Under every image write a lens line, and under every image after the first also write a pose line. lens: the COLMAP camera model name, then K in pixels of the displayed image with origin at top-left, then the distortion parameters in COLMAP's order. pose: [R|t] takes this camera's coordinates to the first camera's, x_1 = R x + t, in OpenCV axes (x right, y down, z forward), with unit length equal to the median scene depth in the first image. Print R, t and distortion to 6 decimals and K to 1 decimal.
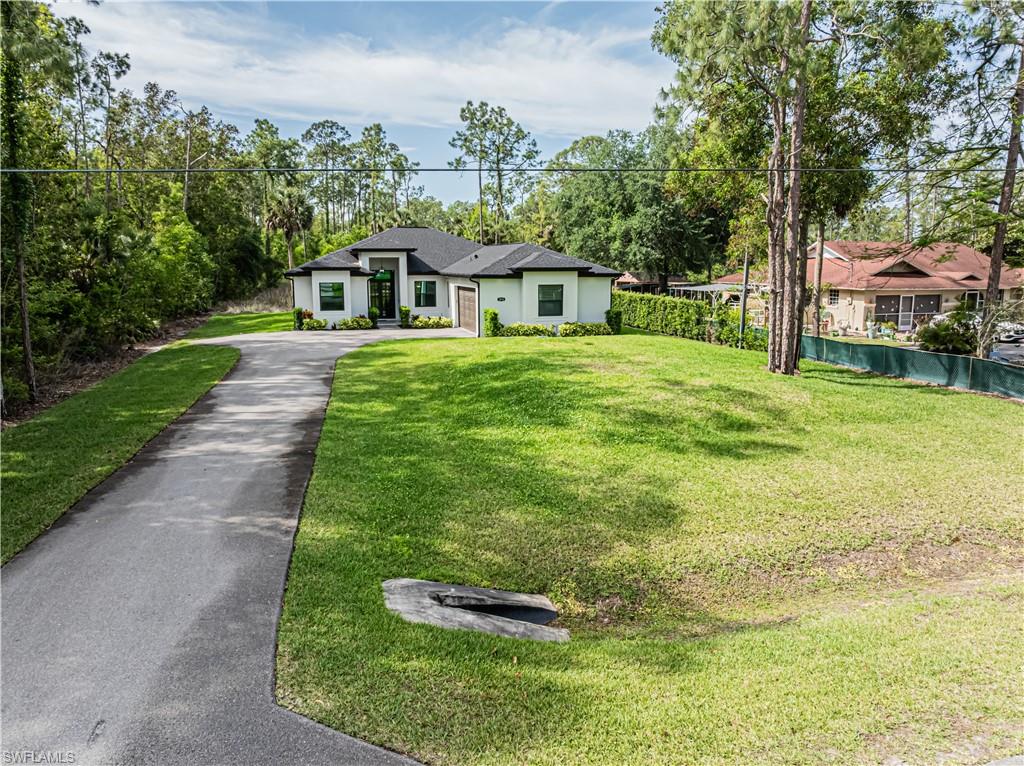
lens RADIAL K [[719.4, 0, 512.0], [0, 719.4, 383.0], [0, 0, 1]] dist [-0.015385, -0.041738]
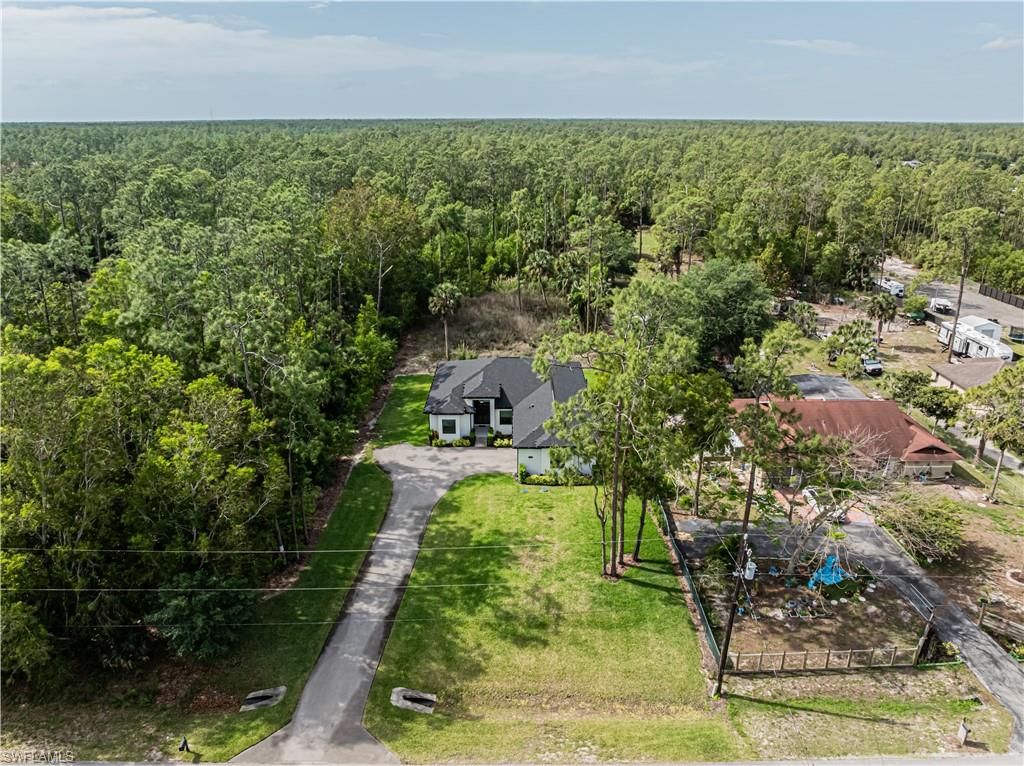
lens RADIAL K [[718.8, 0, 512.0], [0, 718.8, 383.0], [0, 0, 1]] dist [-0.041071, 0.008611]
pose [[0.960487, 0.094578, -0.261764, 0.336162], [-0.043468, 0.979927, 0.194559, -0.553110], [0.274911, -0.175493, 0.945318, -0.581468]]
